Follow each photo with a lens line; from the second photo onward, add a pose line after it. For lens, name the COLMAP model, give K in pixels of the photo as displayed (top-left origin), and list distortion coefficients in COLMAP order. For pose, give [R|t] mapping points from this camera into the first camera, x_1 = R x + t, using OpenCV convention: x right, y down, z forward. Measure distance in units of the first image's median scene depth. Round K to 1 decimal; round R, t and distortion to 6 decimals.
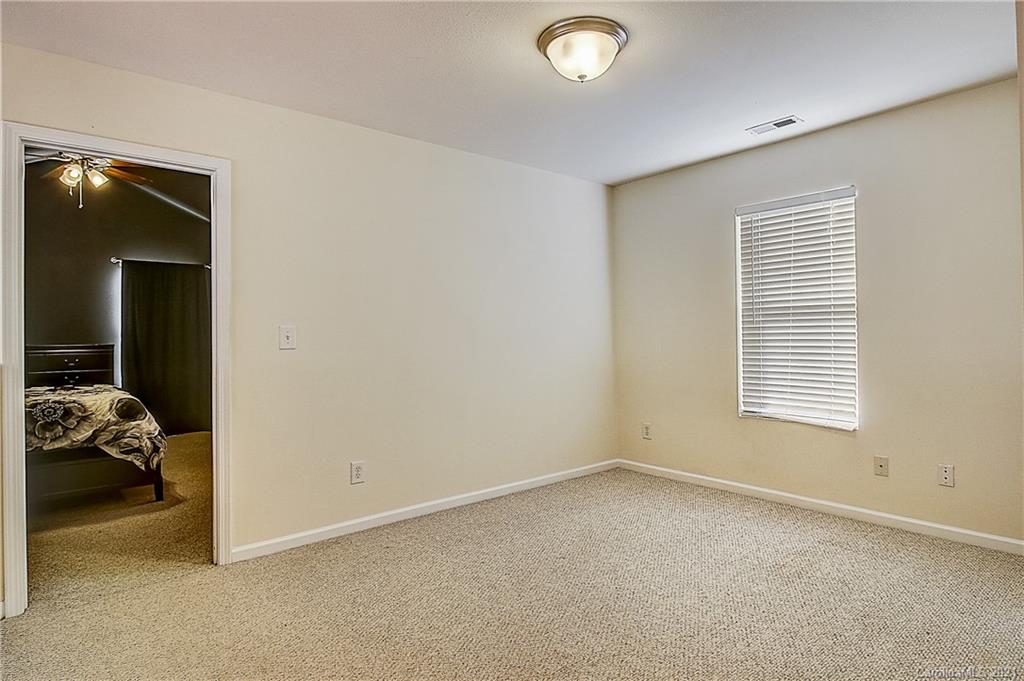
lens RADIAL K [[564.3, 0, 526.7], [0, 564.3, 337.6], [0, 0, 1]] dist [0.000732, -0.000543]
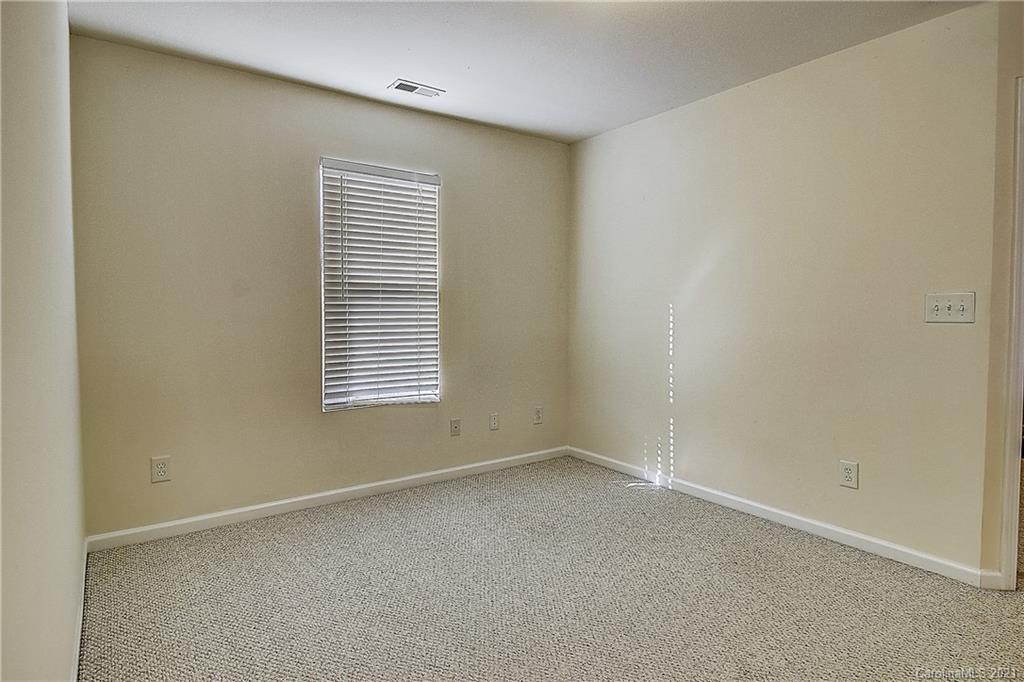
lens RADIAL K [[564.3, 0, 526.7], [0, 564.3, 338.1], [0, 0, 1]] dist [0.000732, -0.000543]
pose [[0.065376, -0.043262, 0.996922, -0.460566], [-0.001812, 0.999053, 0.043473, -0.005588], [-0.997859, -0.004649, 0.065236, 0.706440]]
